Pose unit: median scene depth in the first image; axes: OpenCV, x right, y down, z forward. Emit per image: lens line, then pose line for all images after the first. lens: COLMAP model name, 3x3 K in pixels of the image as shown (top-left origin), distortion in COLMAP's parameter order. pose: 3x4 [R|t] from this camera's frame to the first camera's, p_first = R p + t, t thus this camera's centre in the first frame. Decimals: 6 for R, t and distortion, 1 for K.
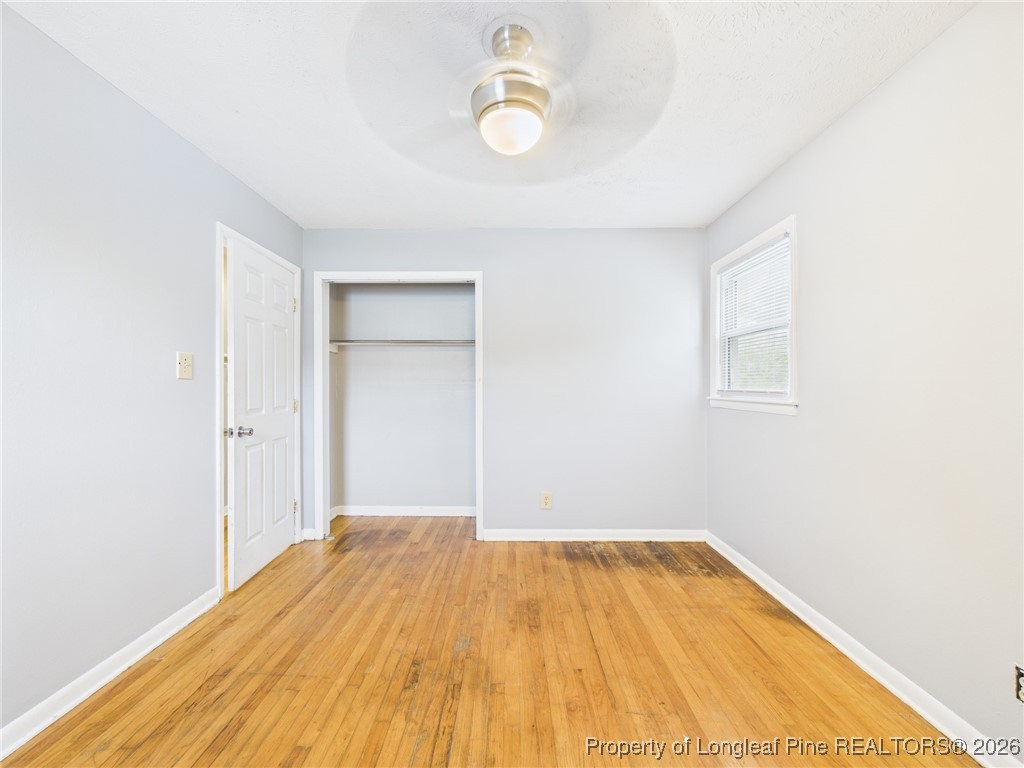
lens RADIAL K [[411.6, 0, 513.6], [0, 411.6, 385.8], [0, 0, 1]] dist [0.000106, 0.000046]
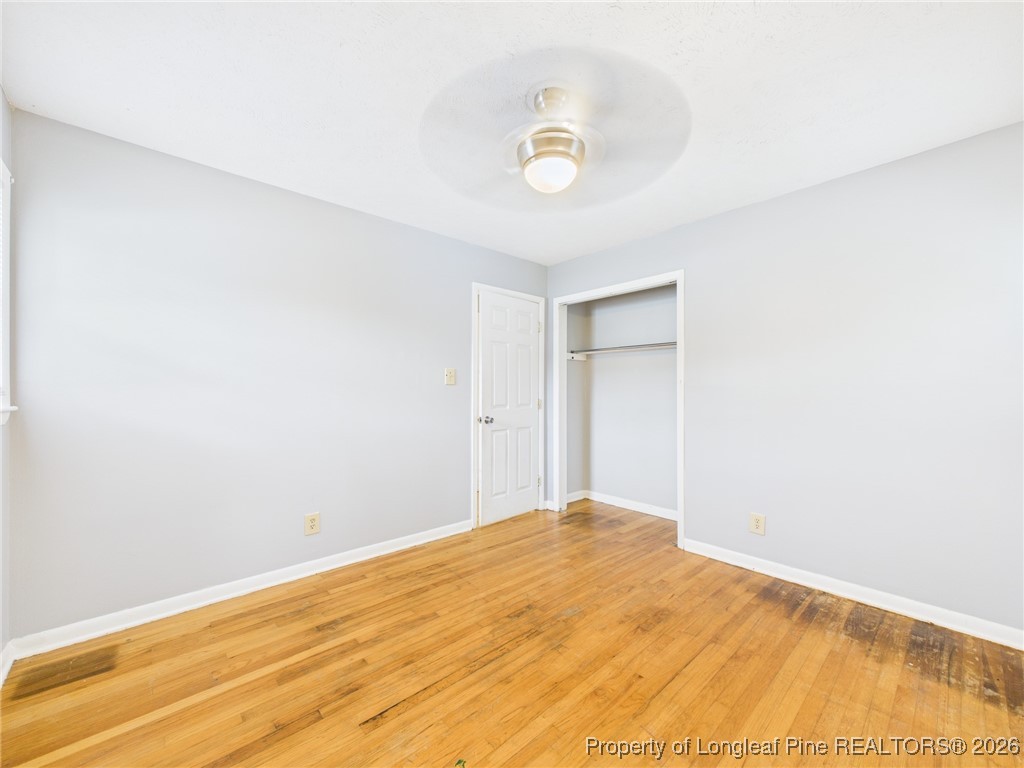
lens RADIAL K [[411.6, 0, 513.6], [0, 411.6, 385.8], [0, 0, 1]] dist [0.000106, 0.000046]
pose [[0.673133, -0.006844, -0.739490, 0.494104], [0.002505, 0.999973, -0.006975, -0.000459], [0.739517, 0.002843, 0.673132, 0.077851]]
